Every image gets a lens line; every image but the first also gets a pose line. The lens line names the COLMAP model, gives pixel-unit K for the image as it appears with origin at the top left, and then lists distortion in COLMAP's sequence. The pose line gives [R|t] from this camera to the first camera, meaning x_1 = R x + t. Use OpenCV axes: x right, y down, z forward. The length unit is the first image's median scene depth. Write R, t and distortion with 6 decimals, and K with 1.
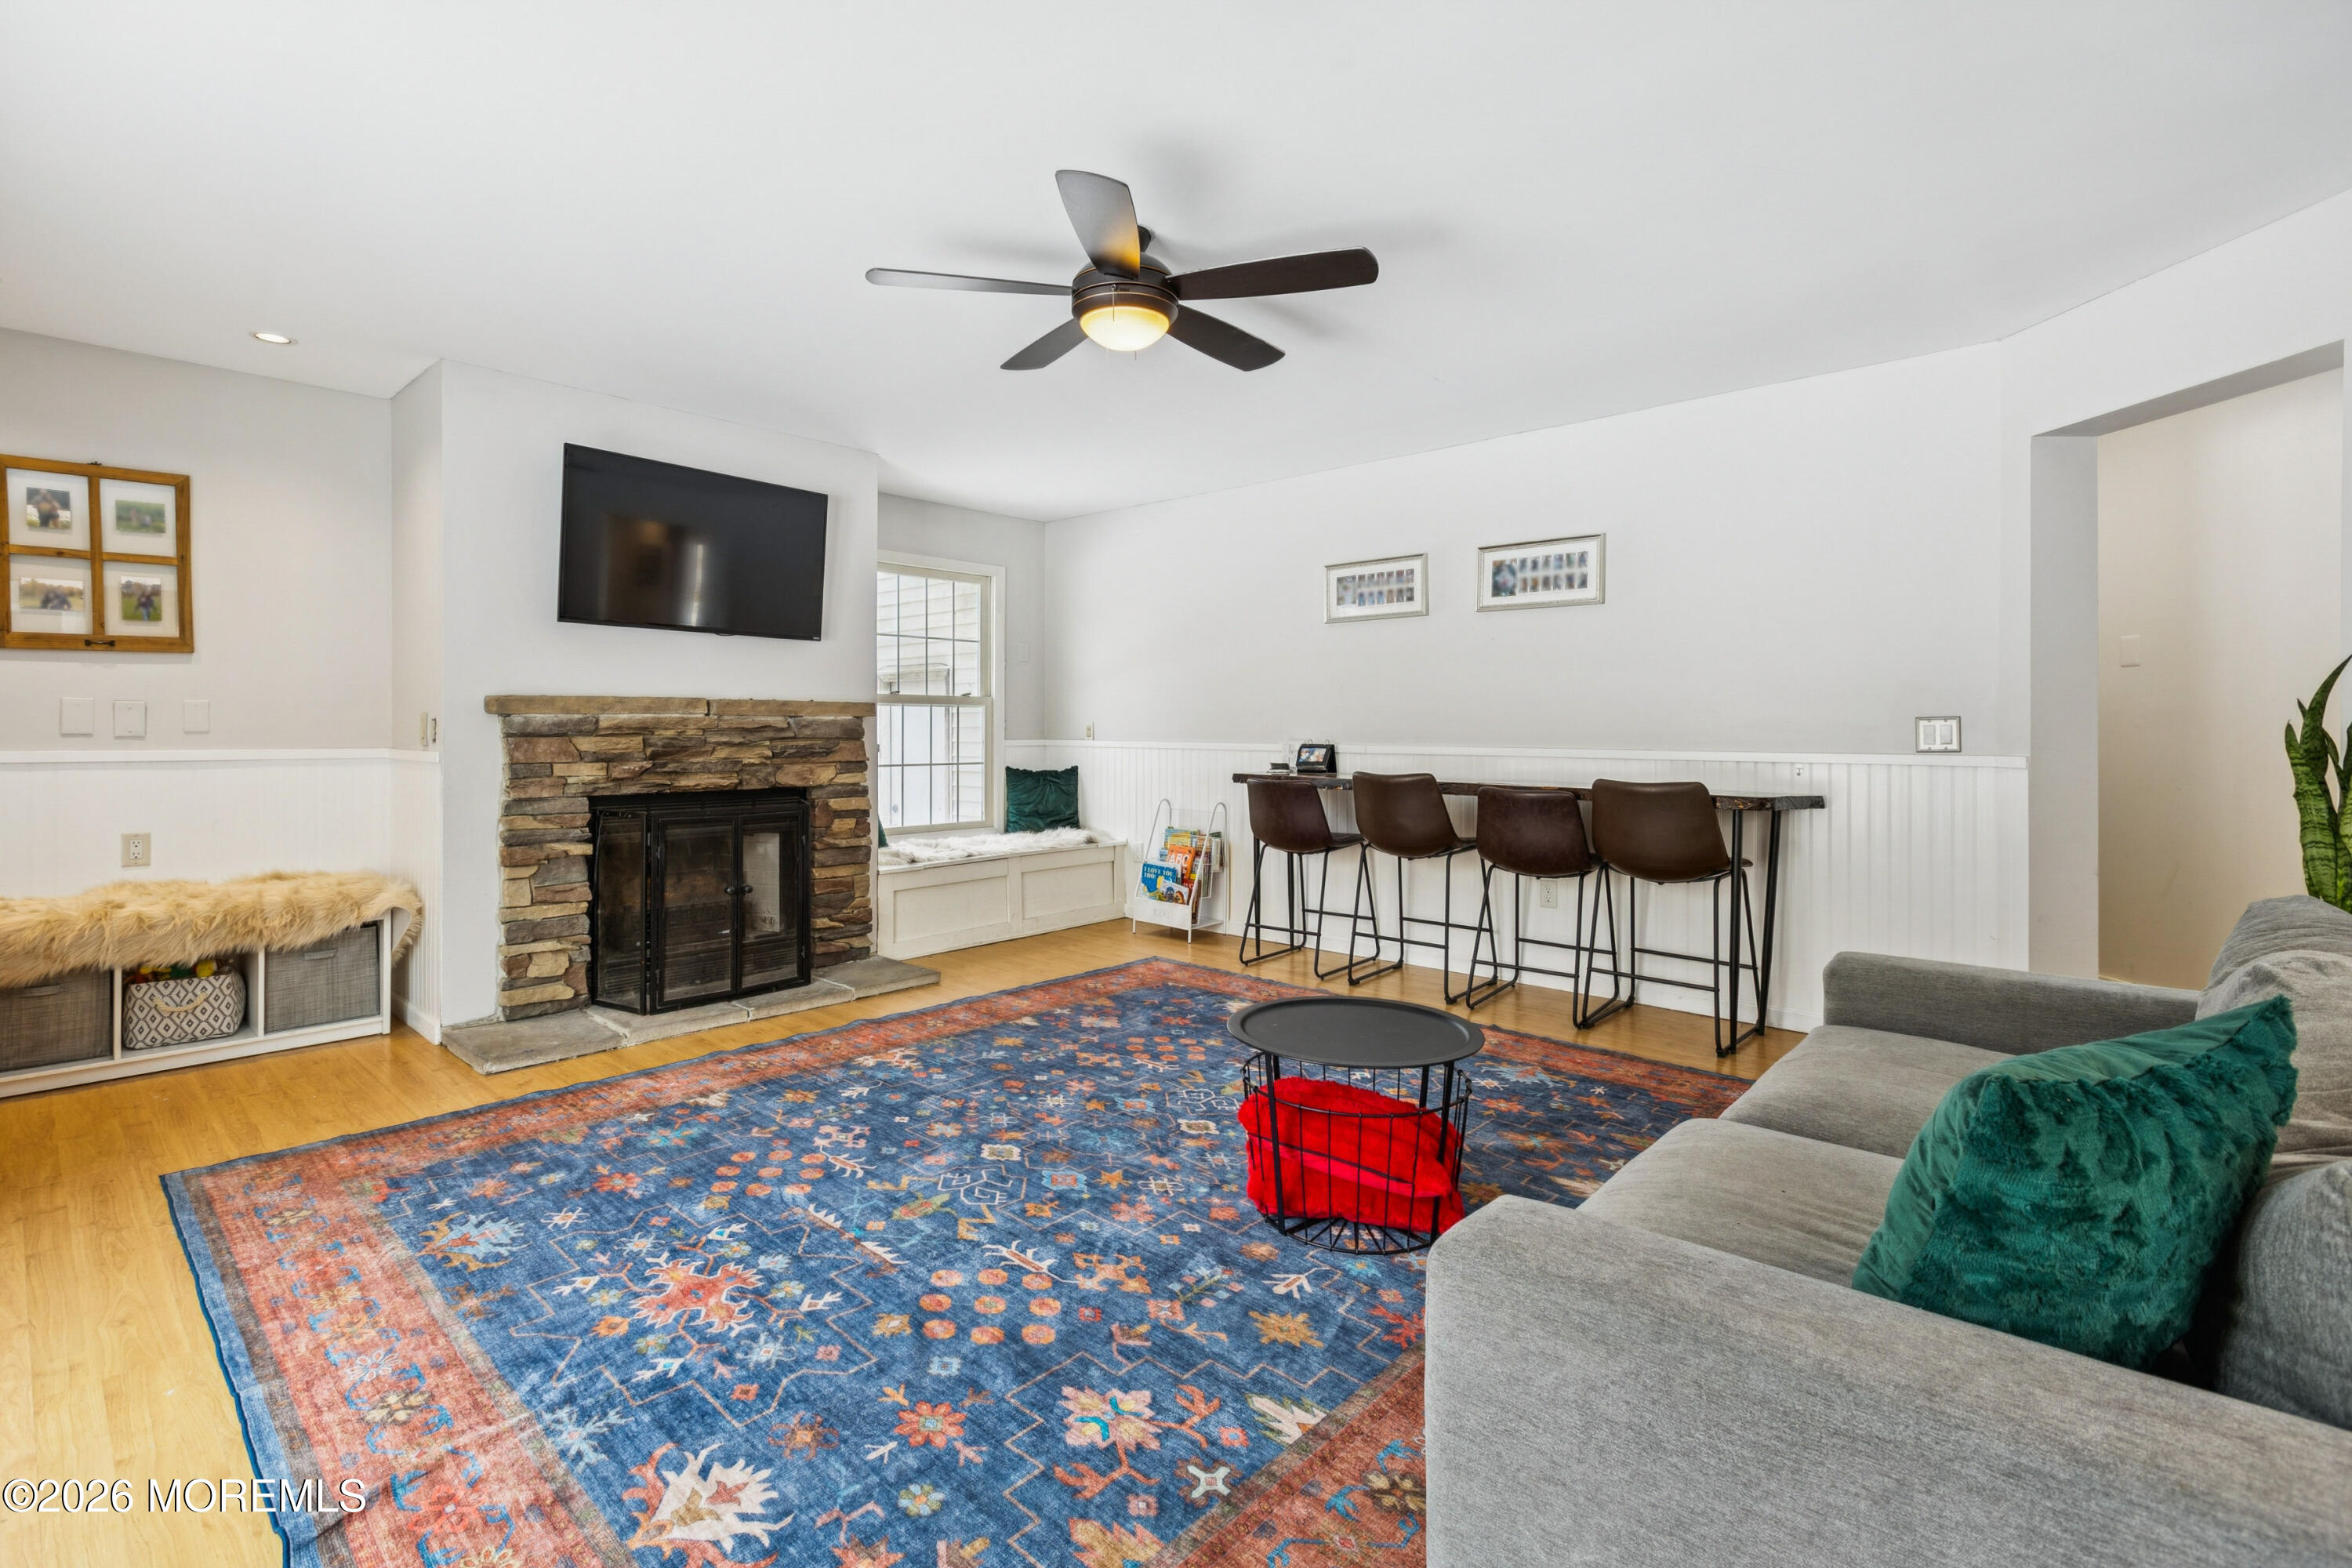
lens RADIAL K [[1086.3, 0, 1142.0], [0, 1086.3, 726.7], [0, 0, 1]] dist [0.002313, 0.000213]
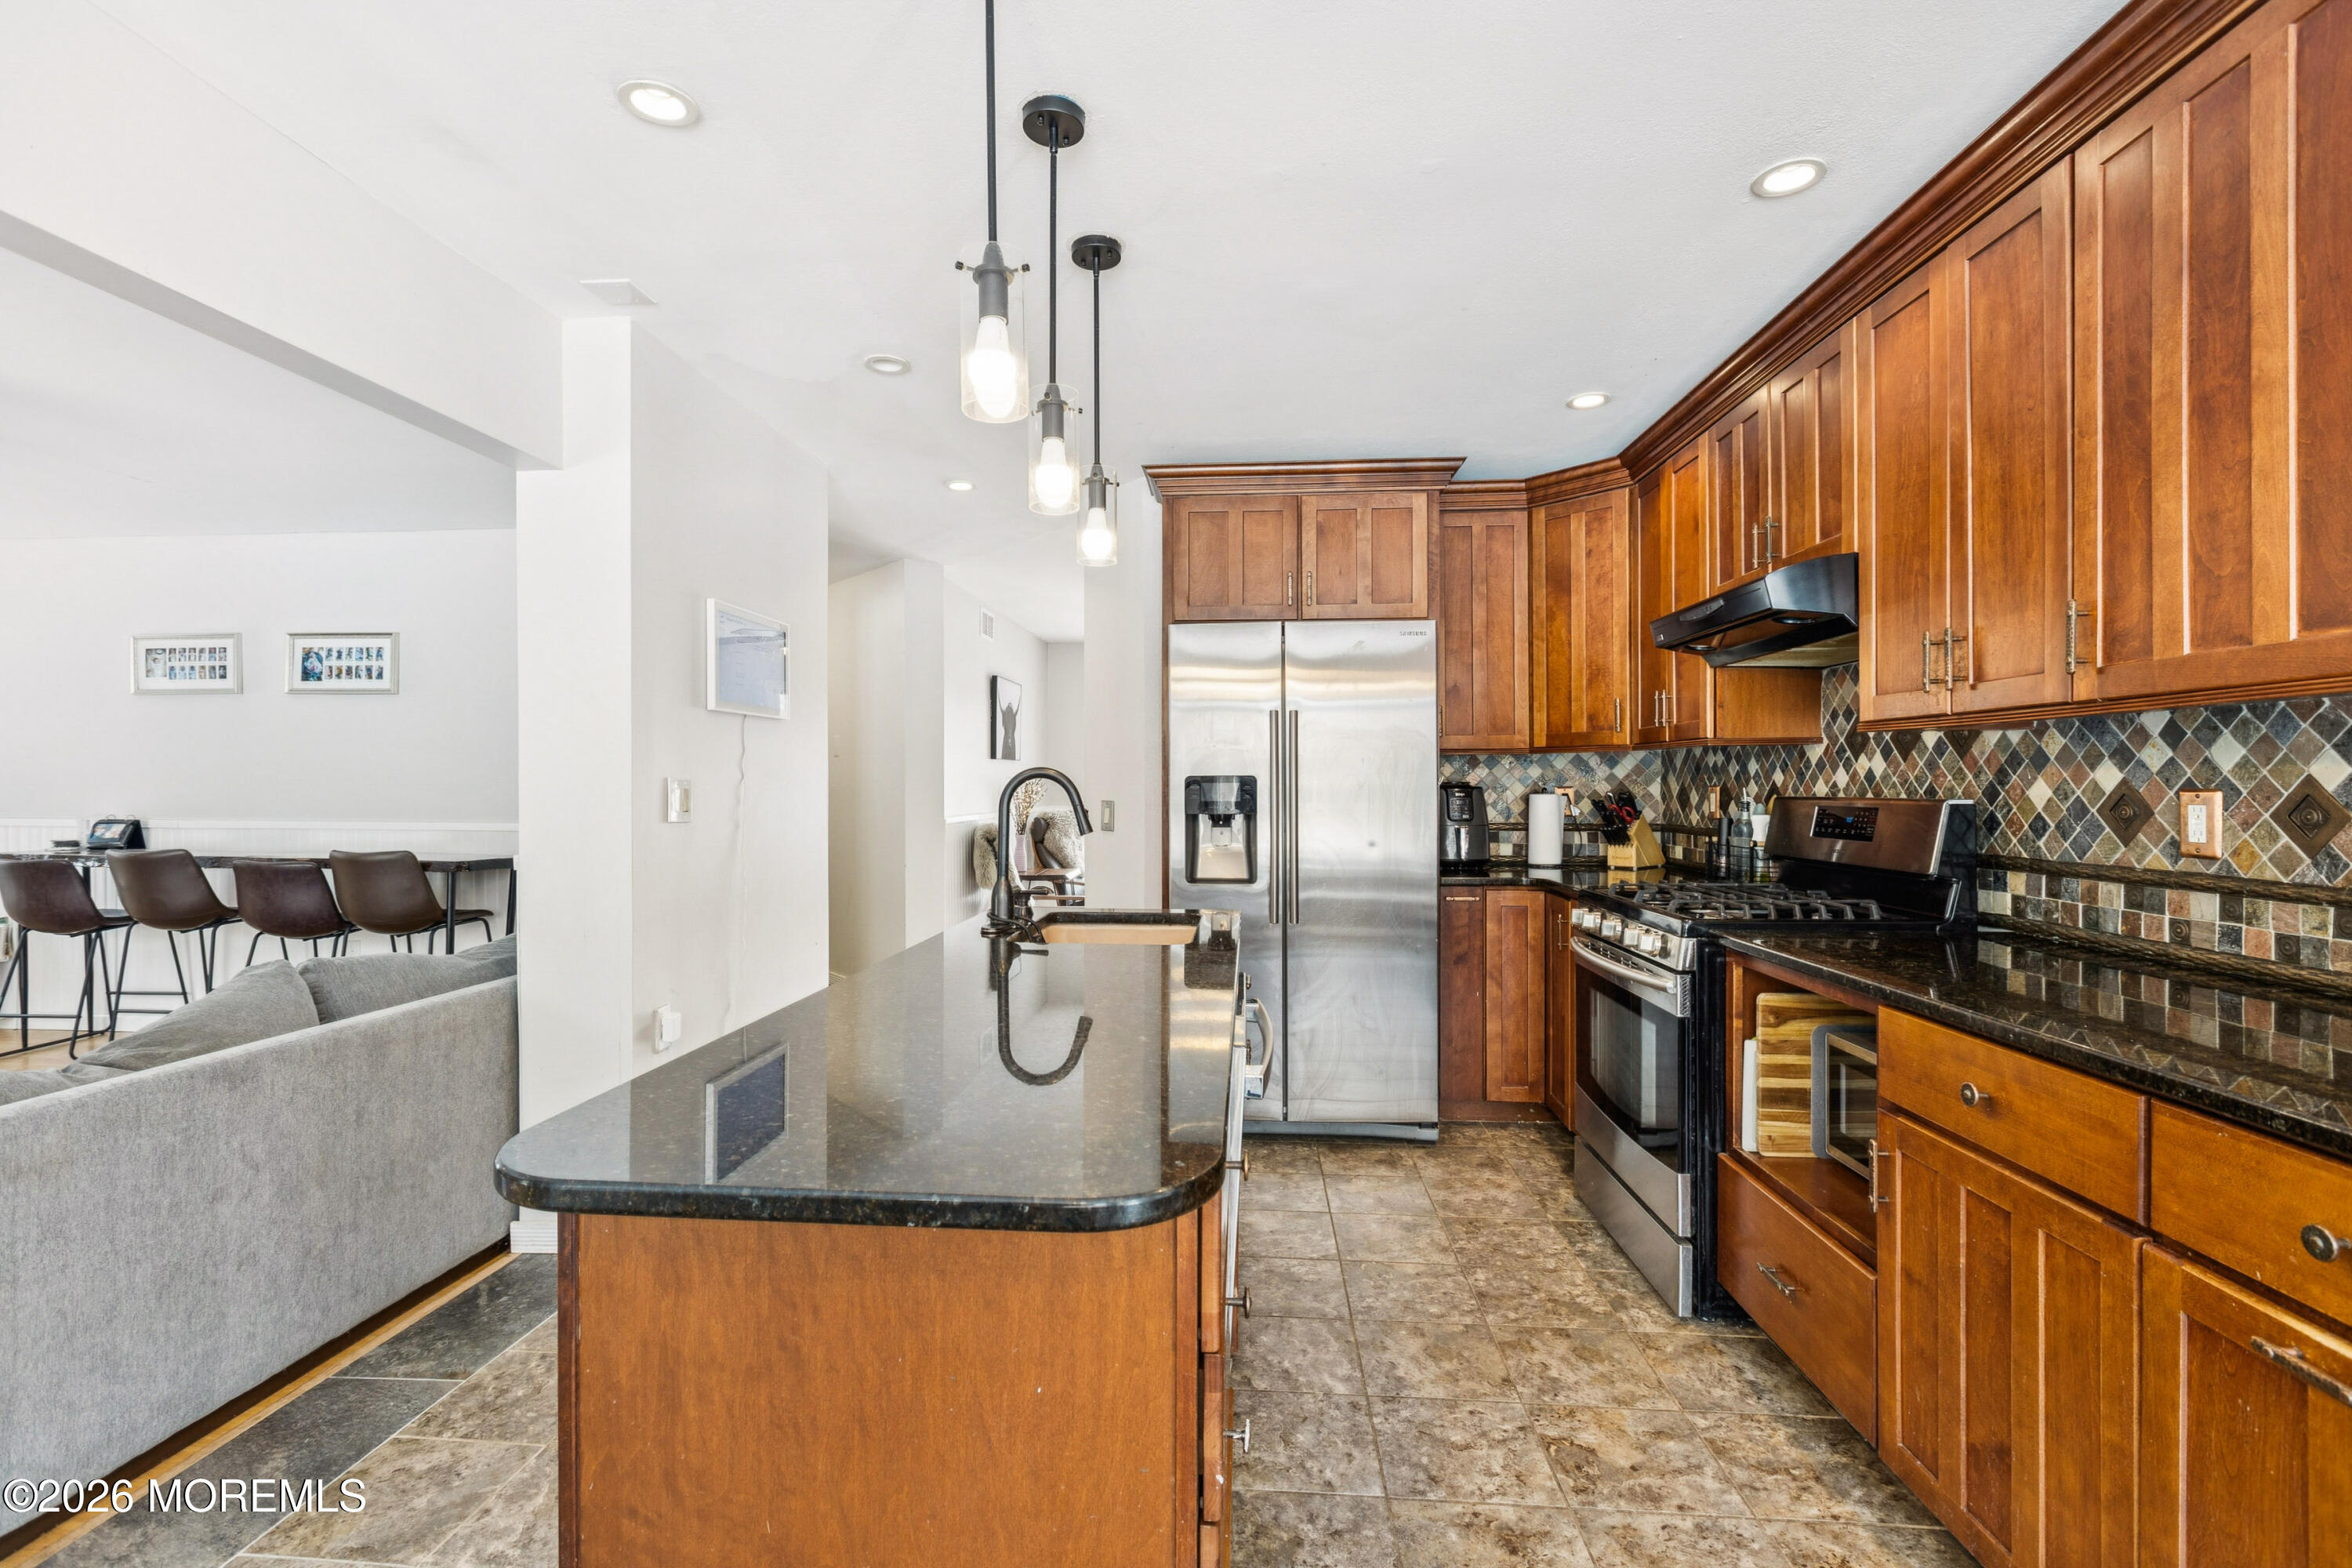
lens RADIAL K [[1072.0, 0, 1162.8], [0, 1072.0, 786.9], [0, 0, 1]] dist [0.001382, -0.000497]
pose [[0.784252, -0.002671, 0.620437, 0.398174], [-0.001355, 0.999981, 0.006018, -0.026412], [-0.620441, -0.005560, 0.784233, -0.432076]]
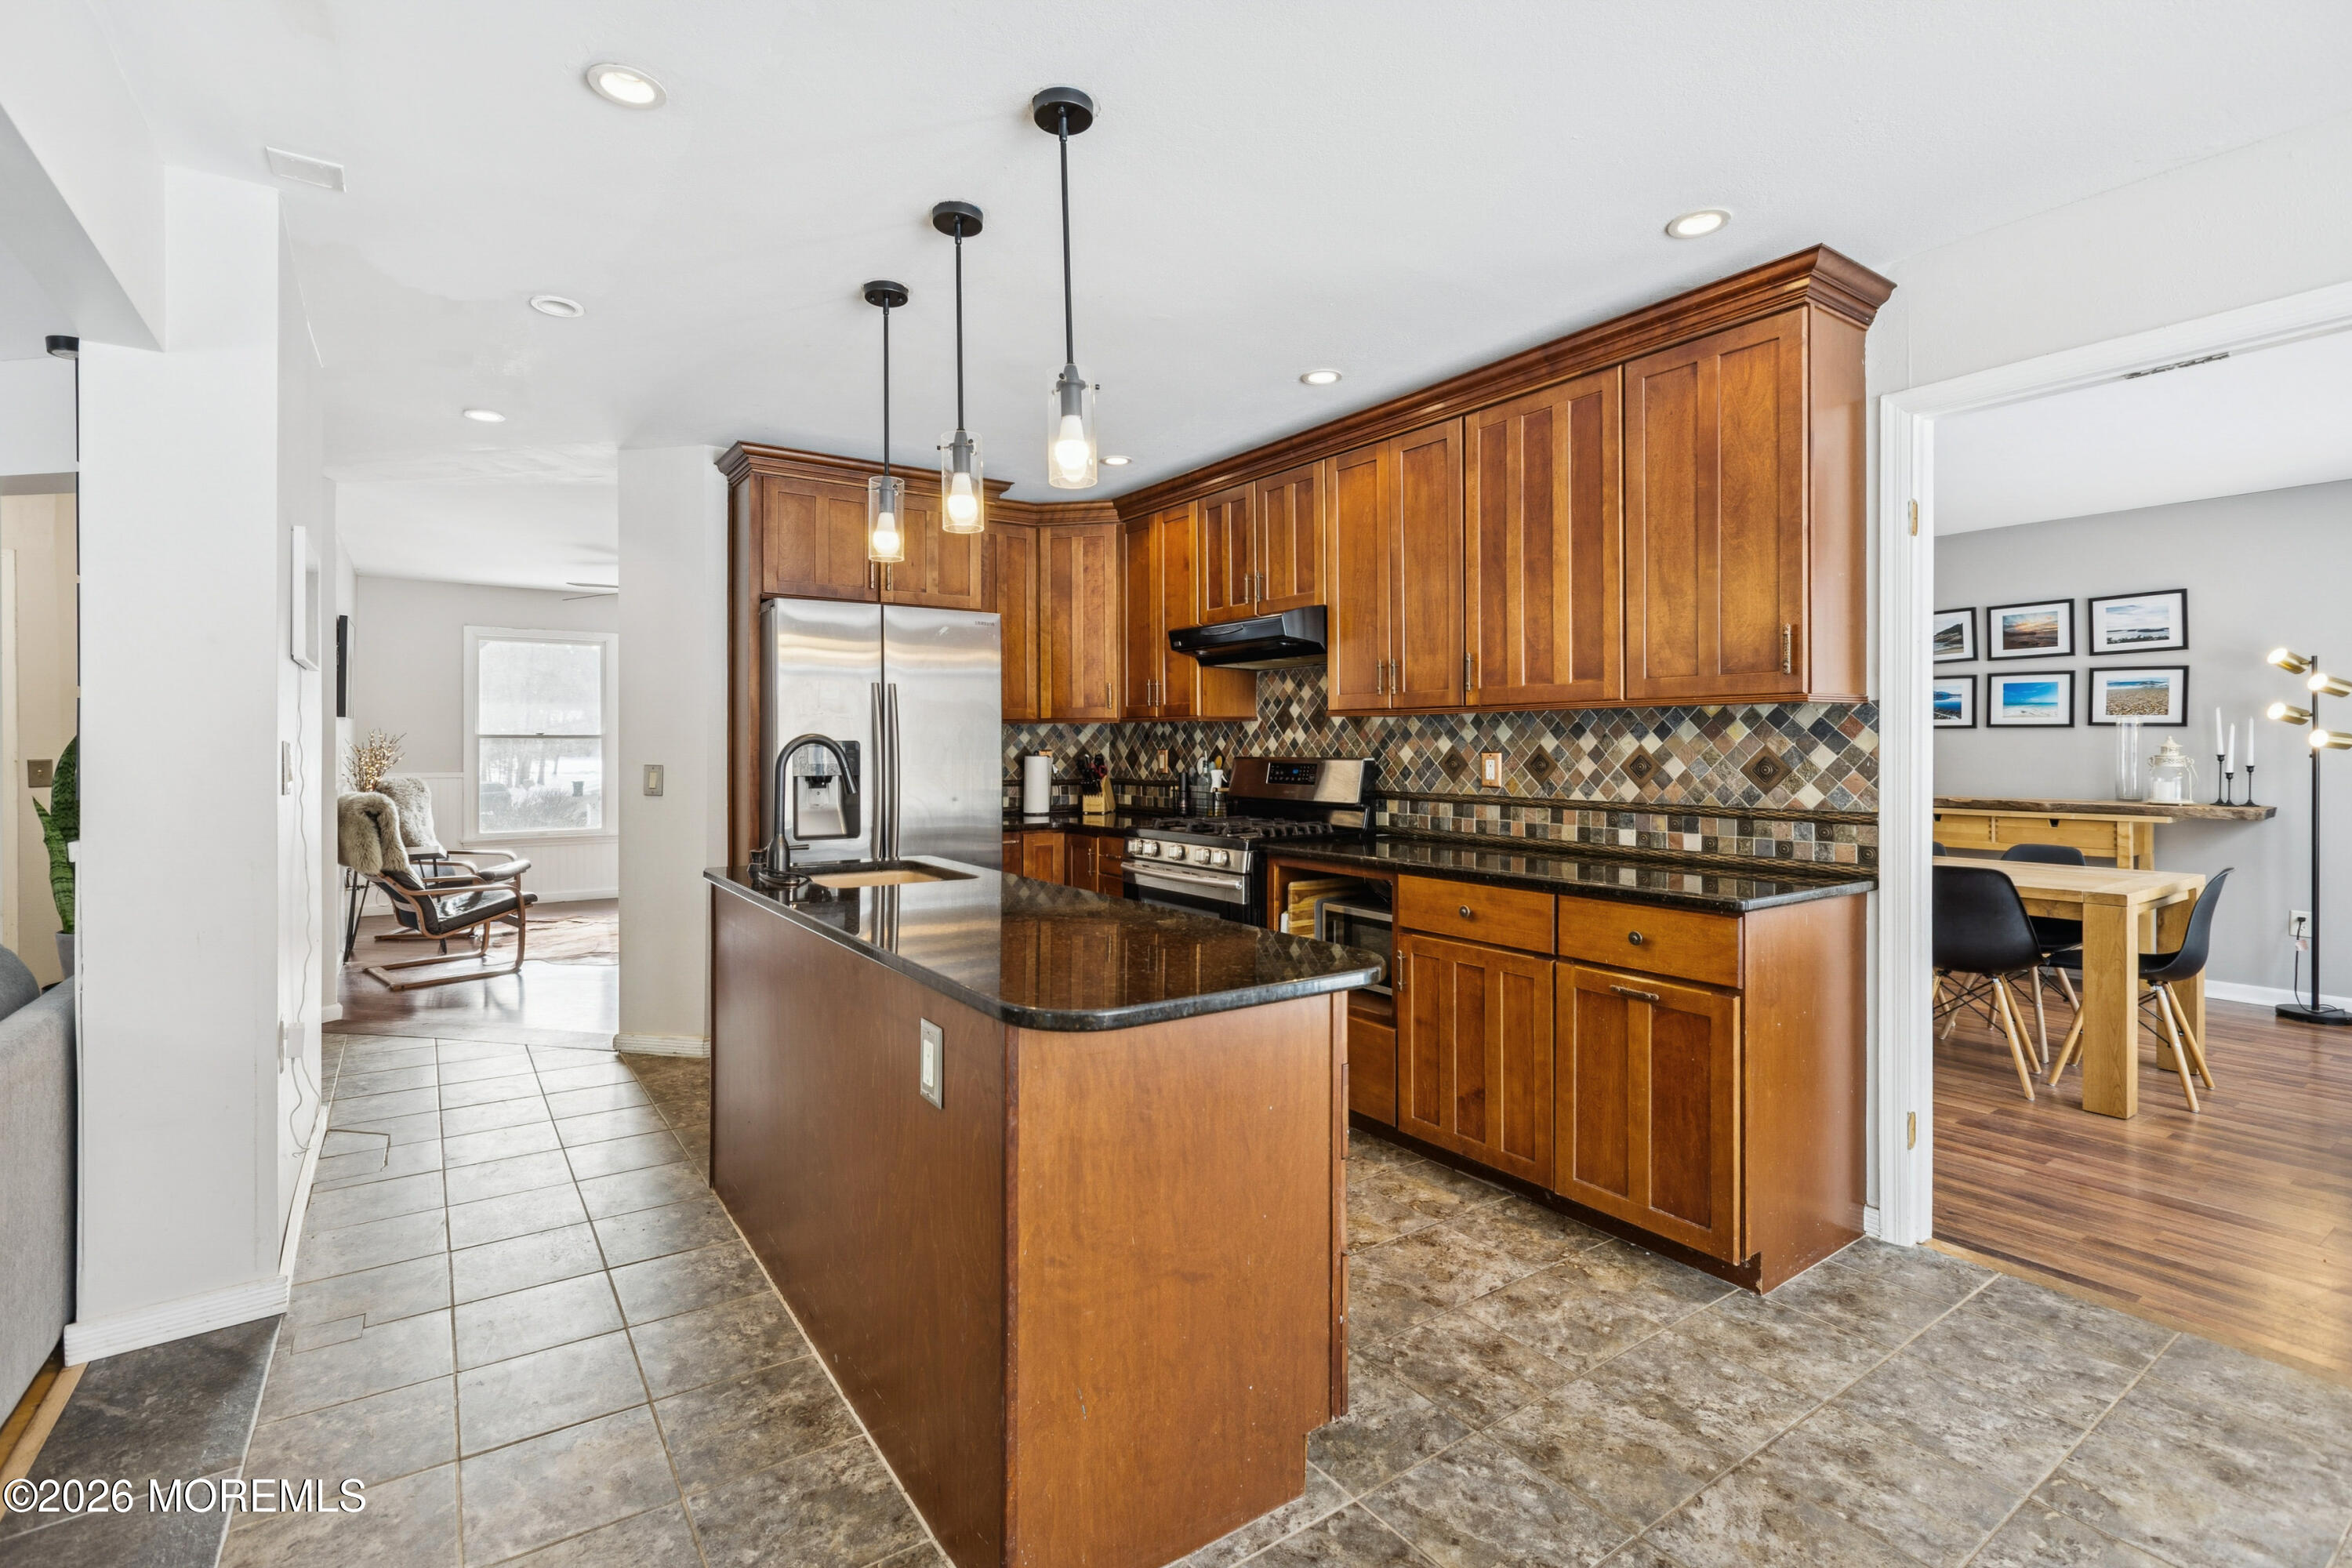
lens RADIAL K [[1062.1, 0, 1166.7], [0, 1062.1, 740.6], [0, 0, 1]] dist [-0.001552, -0.000562]
pose [[0.213968, 0.004677, 0.976830, 0.117146], [-0.004332, 0.999983, -0.003838, -0.027890], [-0.976831, -0.003411, 0.213985, -0.272332]]
